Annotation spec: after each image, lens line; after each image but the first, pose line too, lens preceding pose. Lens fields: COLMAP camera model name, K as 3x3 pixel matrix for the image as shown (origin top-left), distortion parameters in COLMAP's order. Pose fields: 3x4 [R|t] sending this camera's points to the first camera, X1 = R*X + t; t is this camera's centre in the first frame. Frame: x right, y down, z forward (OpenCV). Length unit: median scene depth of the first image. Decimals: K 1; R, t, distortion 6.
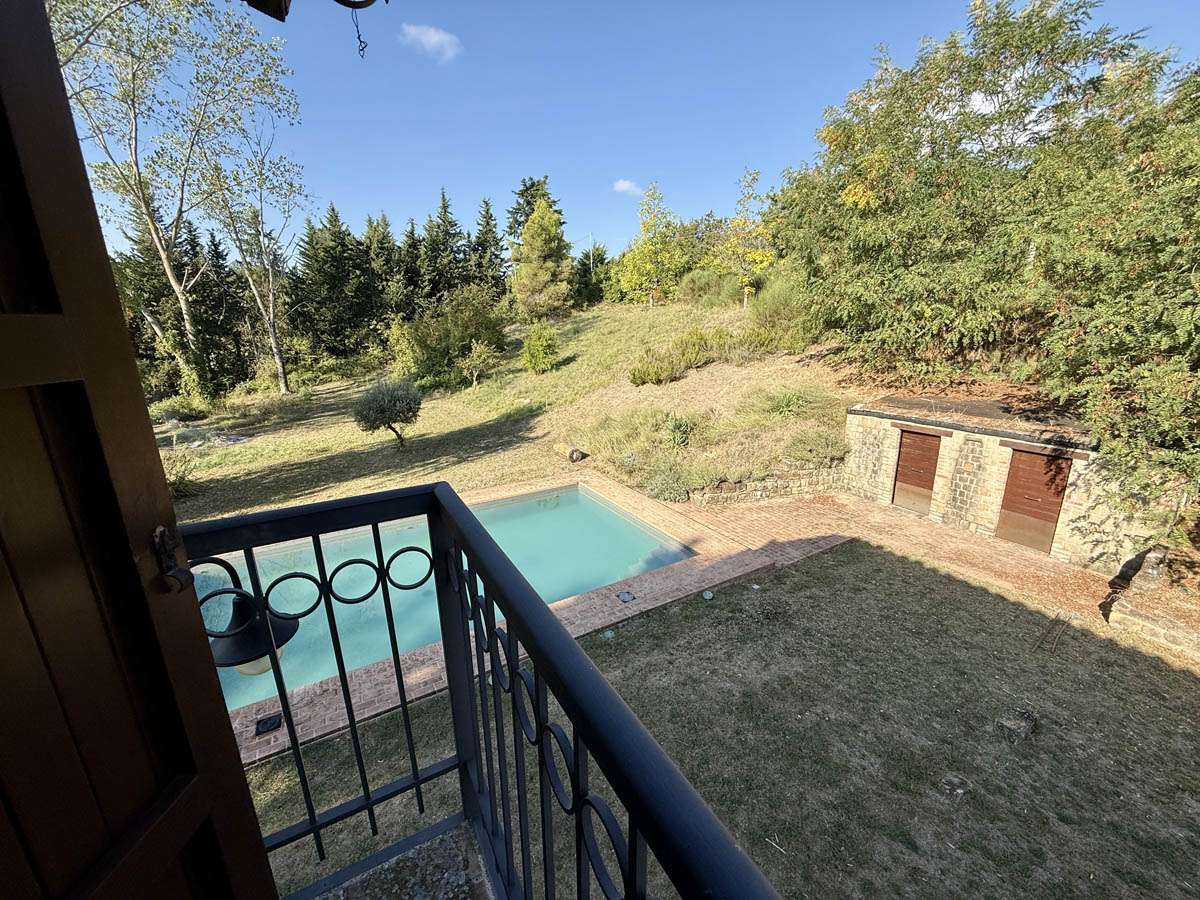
lens RADIAL K [[479.2, 0, 599.5], [0, 479.2, 448.9], [0, 0, 1]] dist [-0.001204, 0.000360]
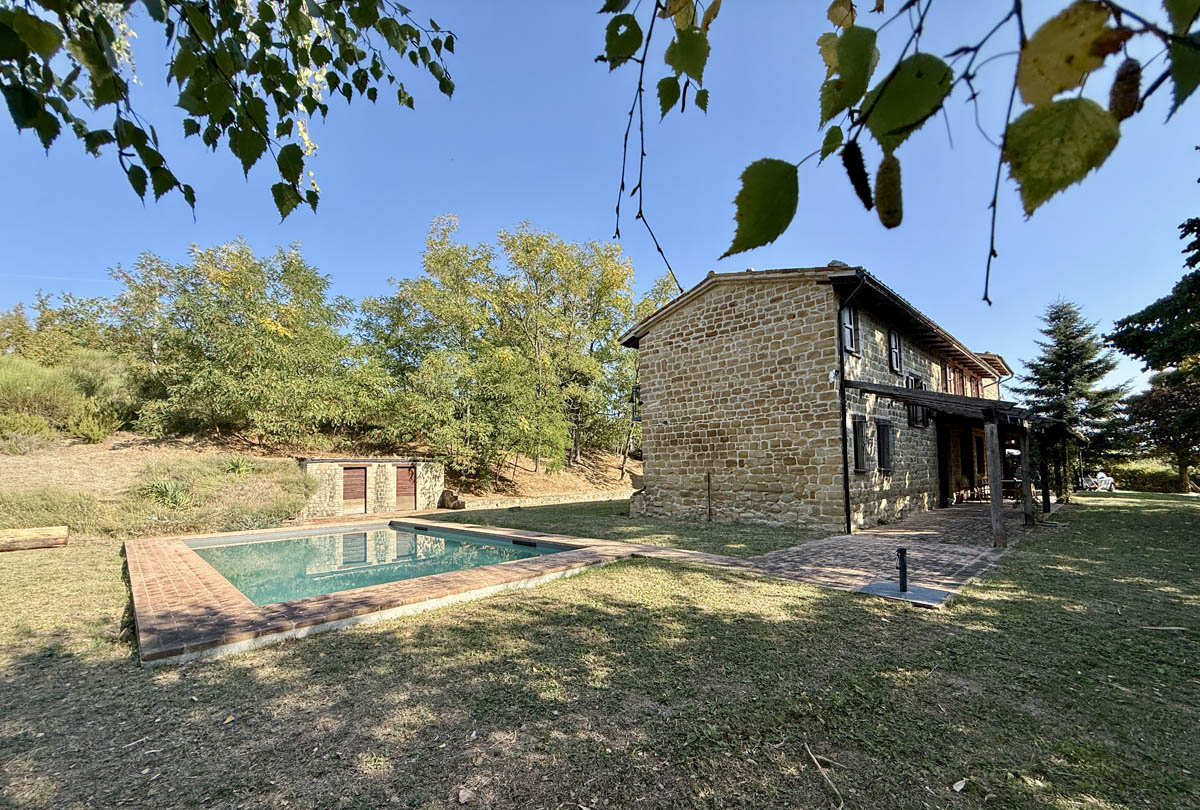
lens RADIAL K [[479.7, 0, 597.3], [0, 479.7, 447.5], [0, 0, 1]] dist [0.000491, -0.000380]
pose [[-0.242929, 0.073157, 0.967282, -0.362792], [0.279123, 0.960252, -0.002525, 0.042482], [-0.929019, 0.269377, -0.253692, 0.159853]]
